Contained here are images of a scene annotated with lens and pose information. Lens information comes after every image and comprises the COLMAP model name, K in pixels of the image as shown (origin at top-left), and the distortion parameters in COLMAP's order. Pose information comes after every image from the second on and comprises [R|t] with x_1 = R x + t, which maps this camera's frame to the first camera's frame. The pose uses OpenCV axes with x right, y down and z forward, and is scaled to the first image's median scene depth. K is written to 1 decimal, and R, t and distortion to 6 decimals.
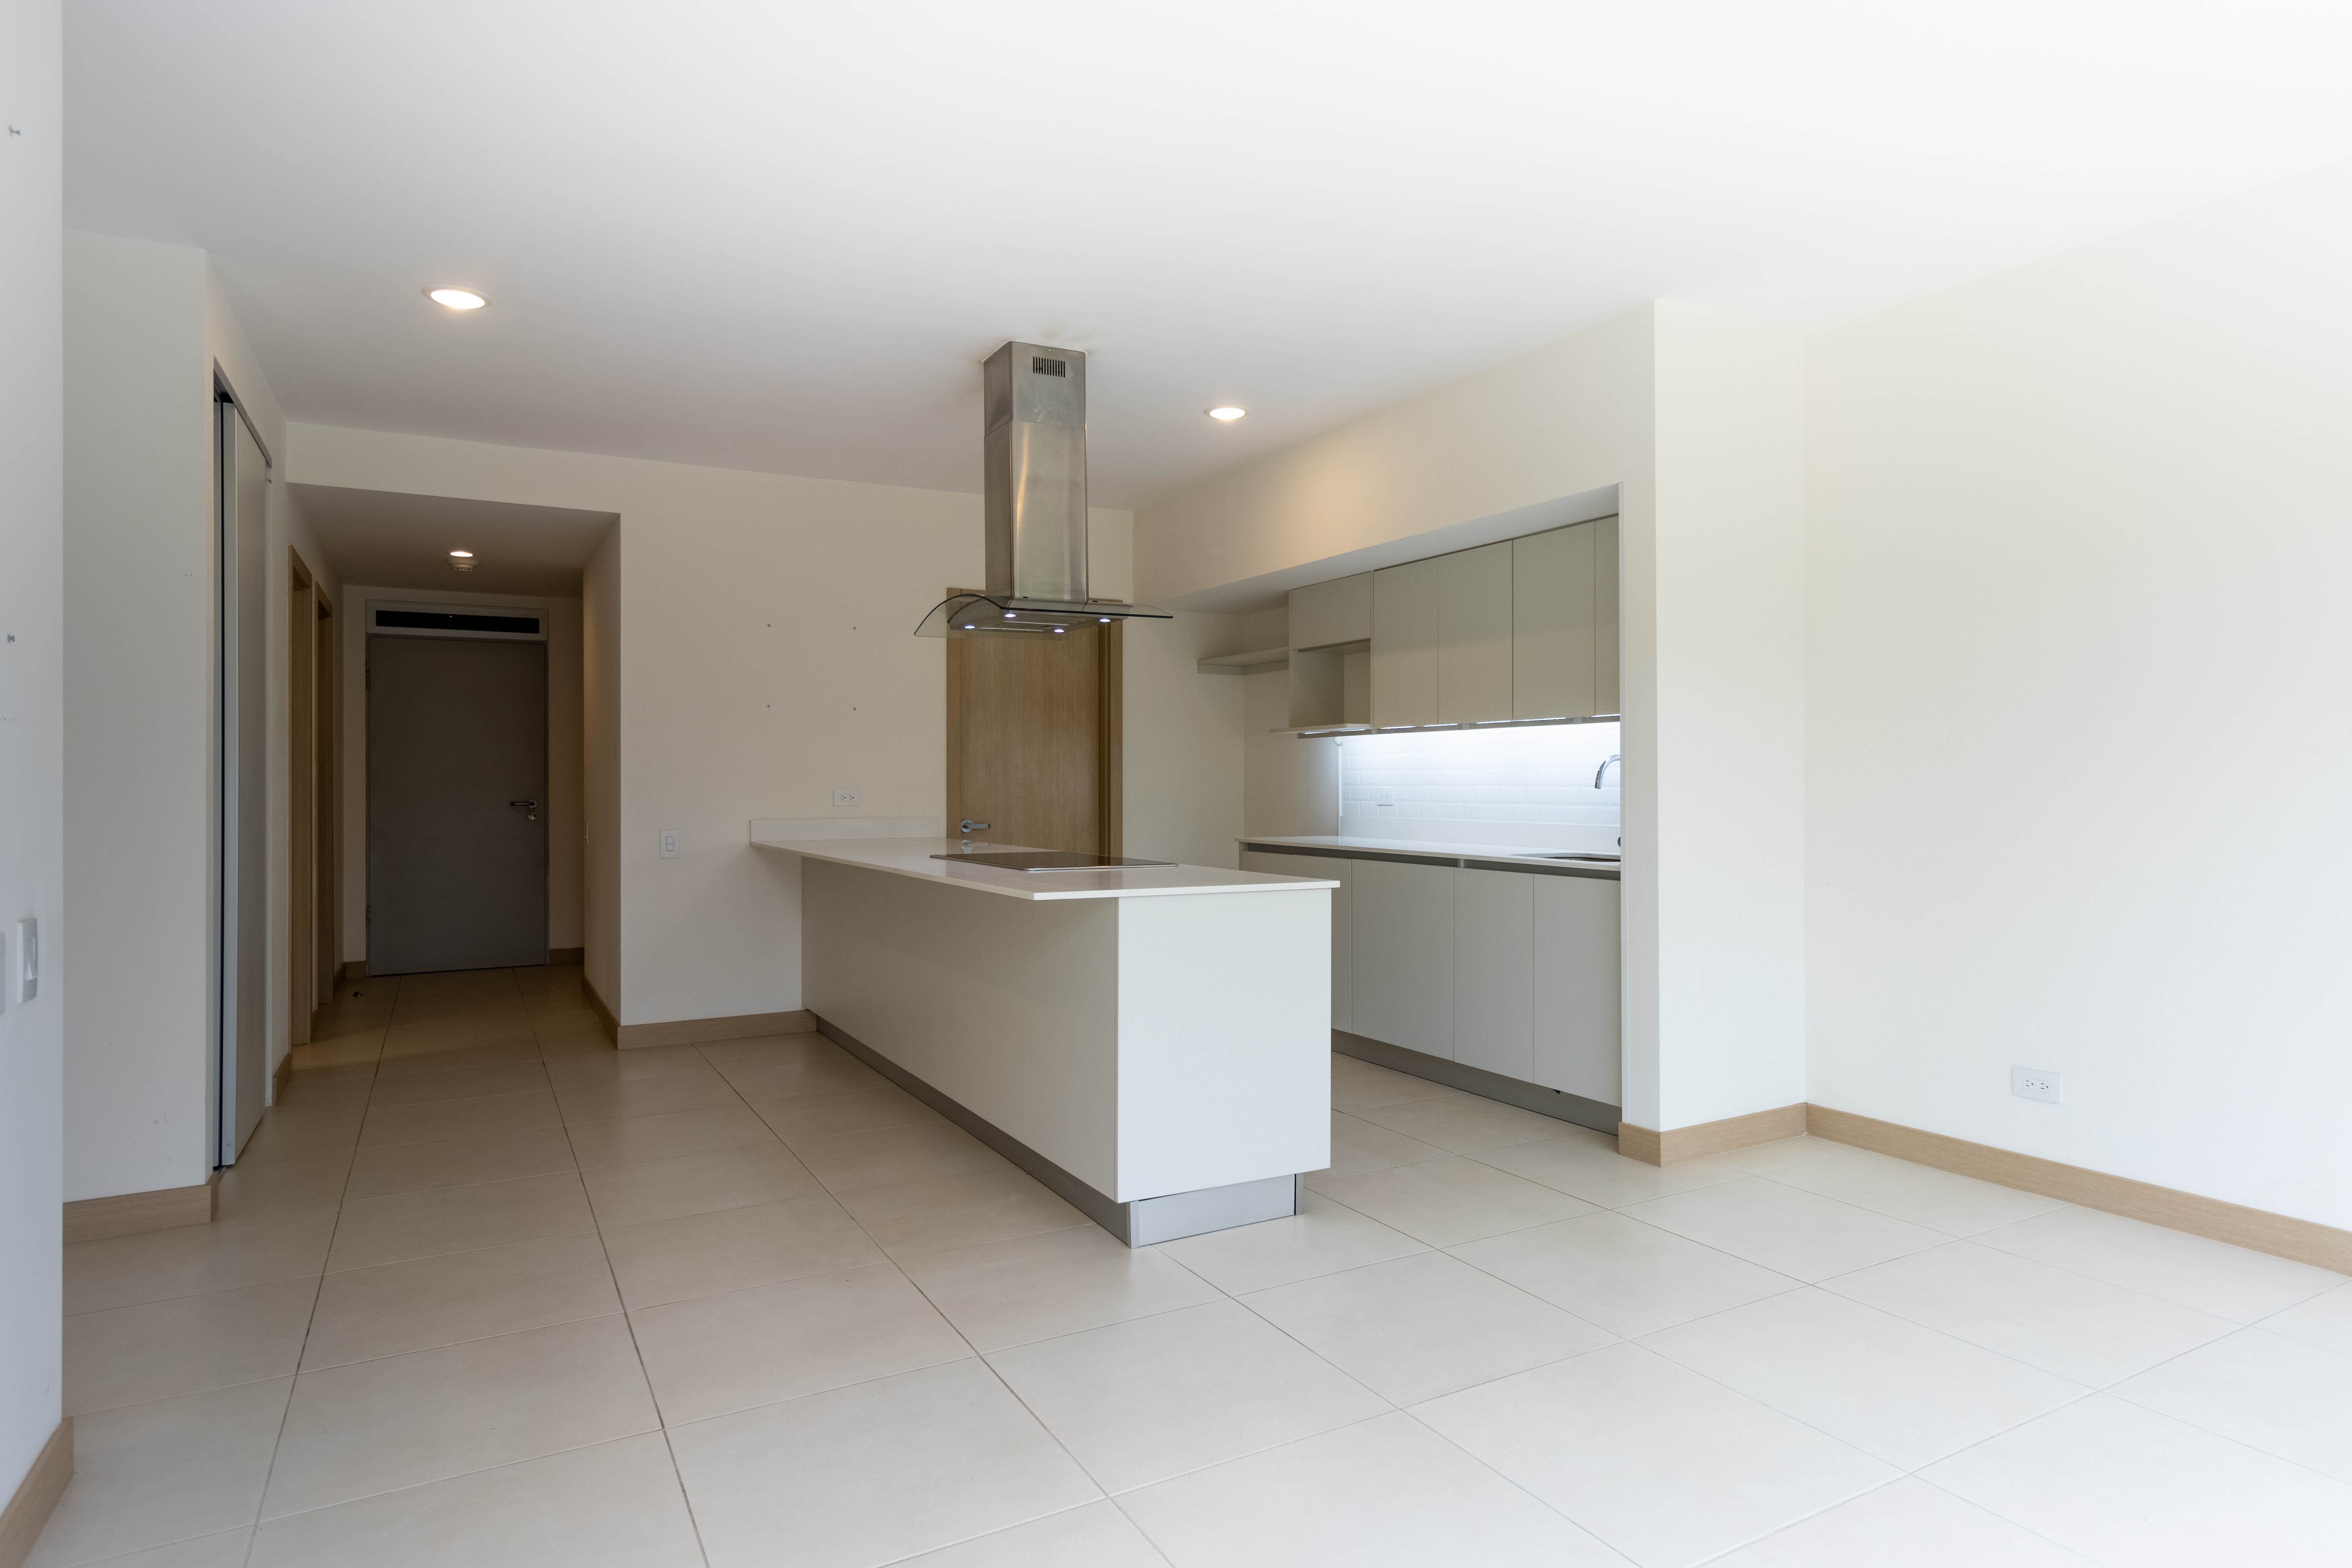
lens RADIAL K [[1340.4, 0, 1176.0], [0, 1340.4, 784.0], [0, 0, 1]] dist [0.001027, -0.000077]
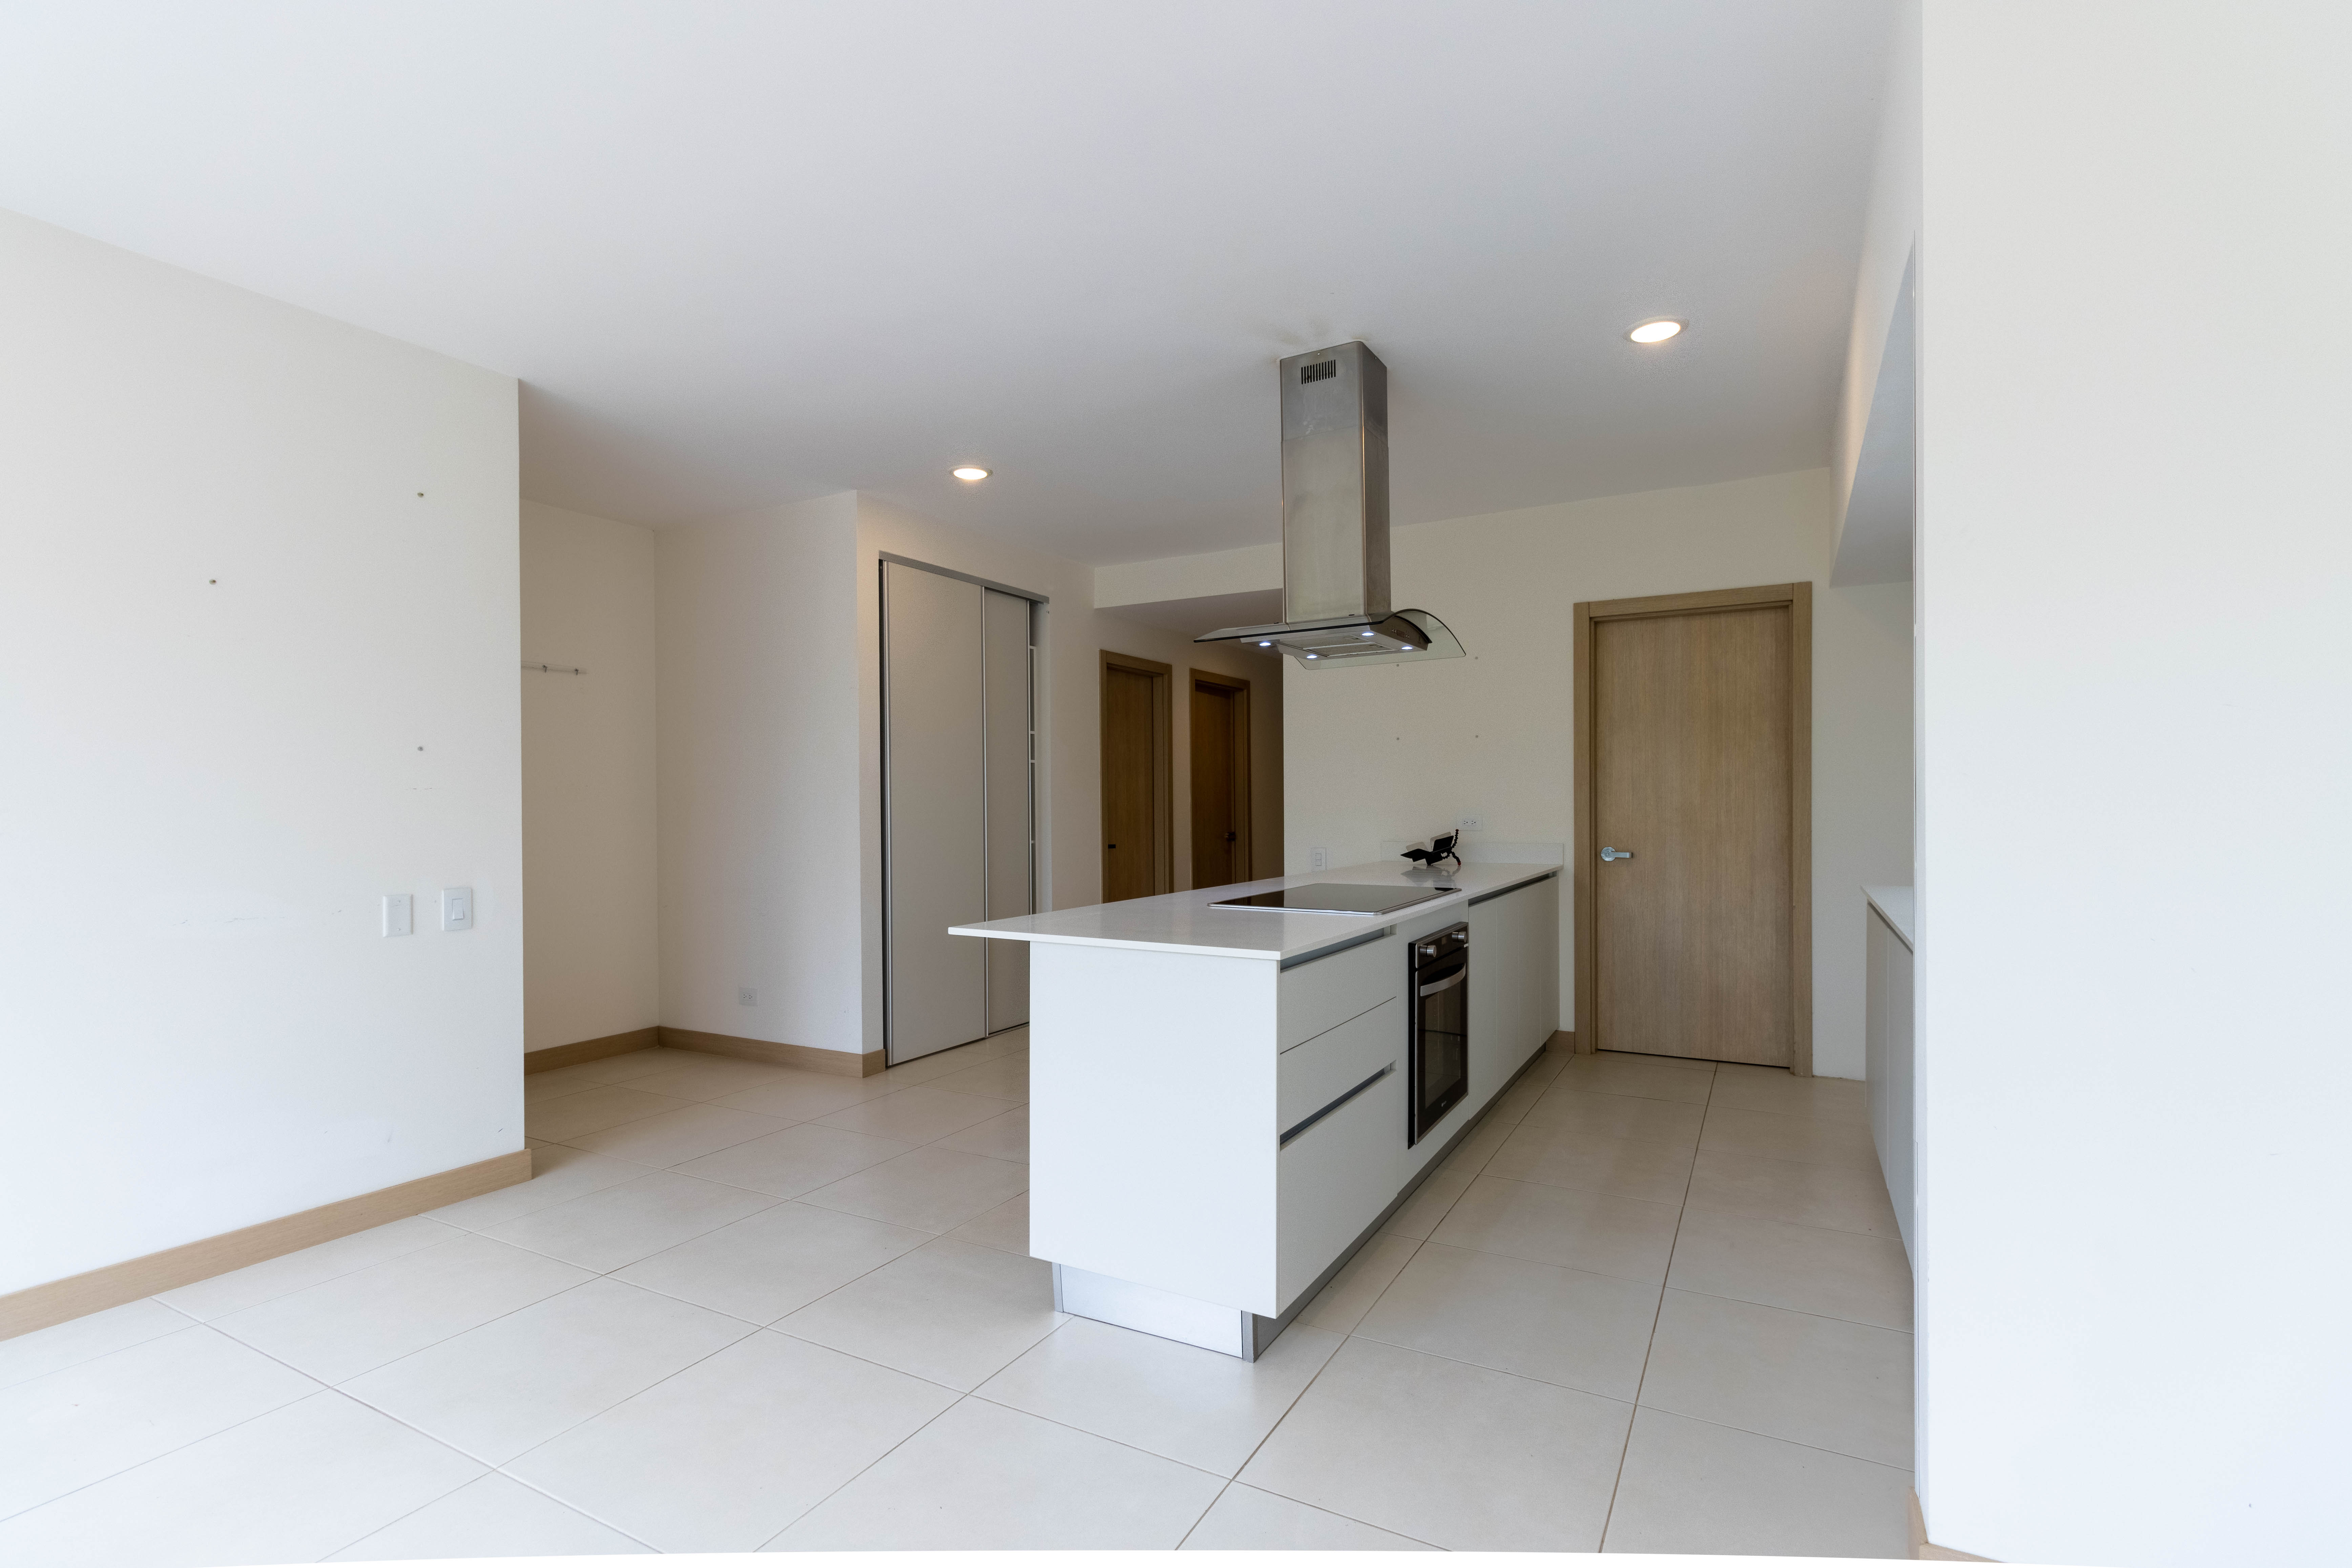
lens RADIAL K [[1116.5, 0, 1174.3], [0, 1116.5, 818.5], [0, 0, 1]] dist [0.001159, 0.000131]
pose [[0.535551, 0.005106, -0.844487, 0.337316], [0.010116, 0.999871, 0.012460, -0.006611], [0.844442, -0.015216, 0.535431, 0.324940]]
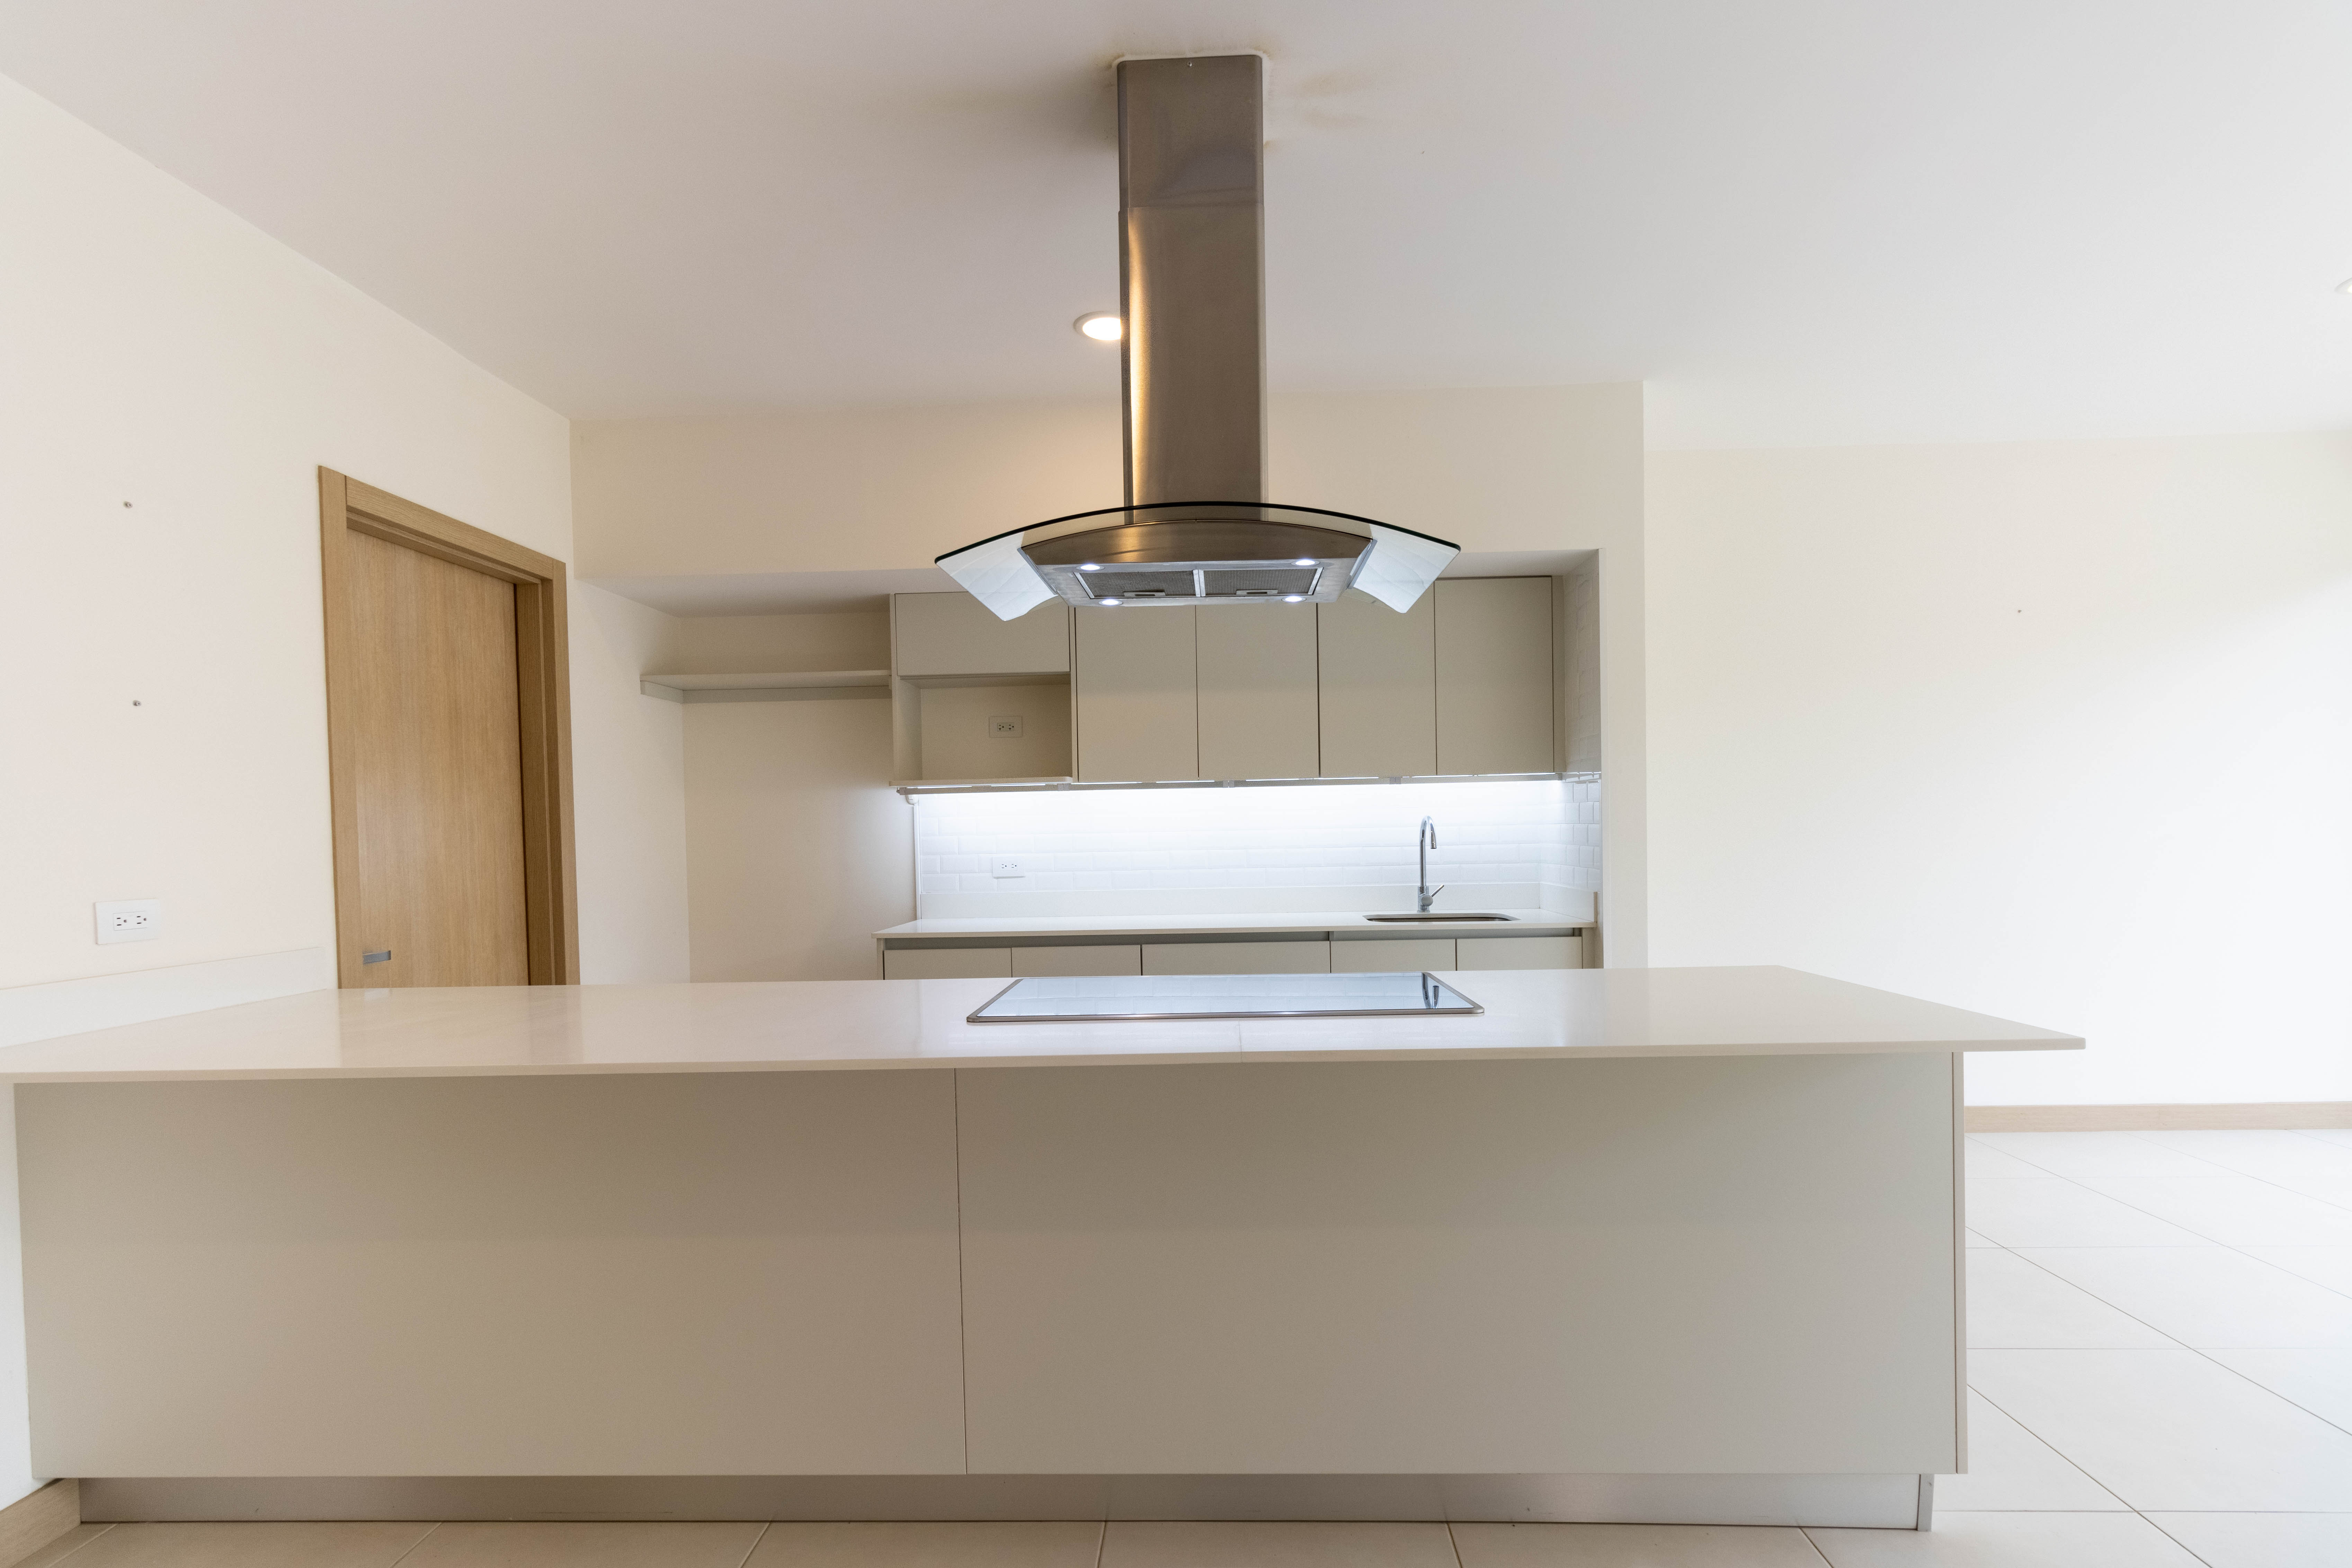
lens RADIAL K [[1094.1, 0, 1184.4], [0, 1094.1, 837.9], [0, 0, 1]] dist [0.000654, -0.000088]
pose [[0.511964, -0.016818, 0.858842, -0.340091], [0.017736, 0.999802, 0.009006, -0.011674], [-0.858824, 0.010622, 0.512161, 0.521356]]
